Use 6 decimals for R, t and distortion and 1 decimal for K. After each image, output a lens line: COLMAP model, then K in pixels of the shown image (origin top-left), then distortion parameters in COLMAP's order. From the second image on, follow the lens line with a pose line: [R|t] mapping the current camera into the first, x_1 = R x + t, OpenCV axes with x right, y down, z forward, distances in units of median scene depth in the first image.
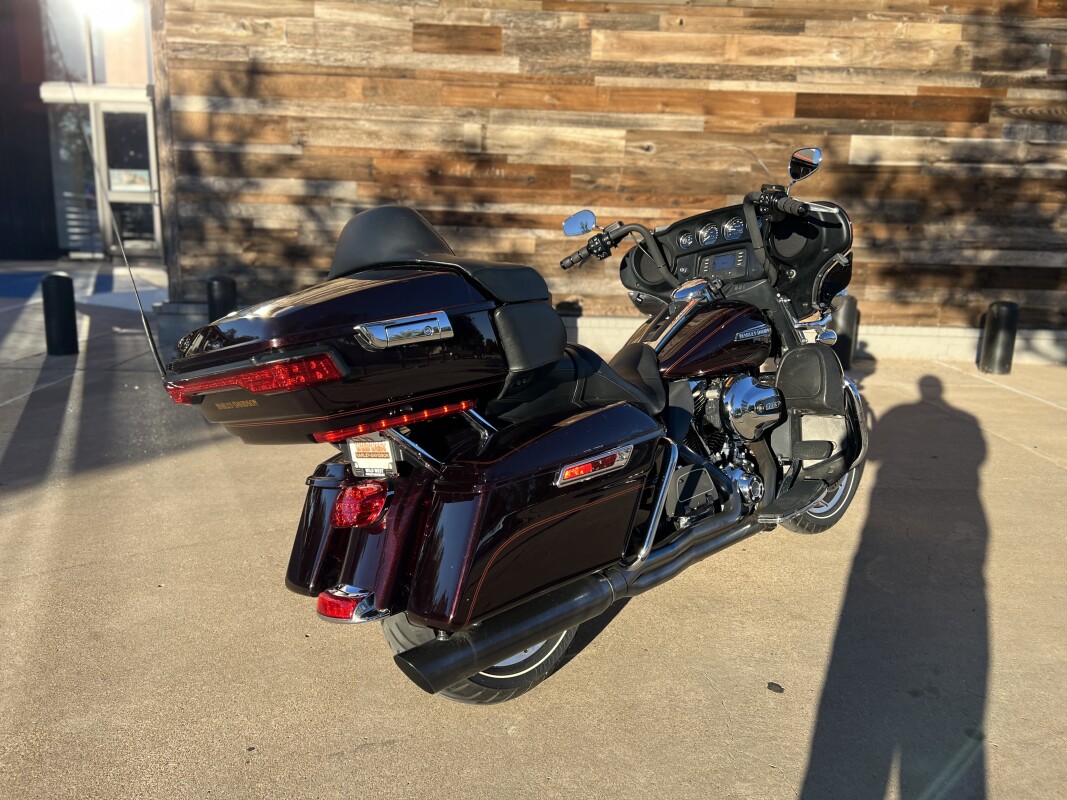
lens RADIAL K [[810.6, 0, 533.5], [0, 810.6, 400.0], [0, 0, 1]] dist [0.028667, -0.042814]
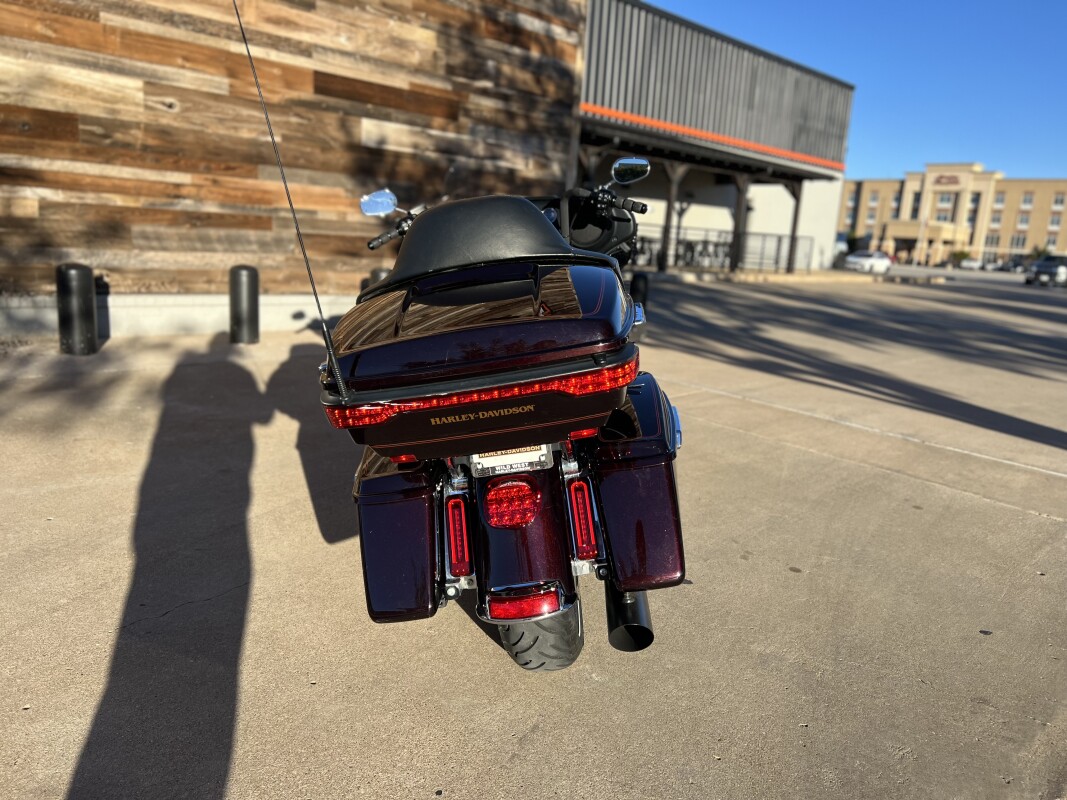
lens RADIAL K [[810.6, 0, 533.5], [0, 810.6, 400.0], [0, 0, 1]] dist [0.028667, -0.042814]
pose [[0.709239, -0.120557, 0.694584, -0.240852], [0.092453, 0.992666, 0.077890, -0.018150], [-0.698880, 0.008974, 0.715183, 0.075390]]
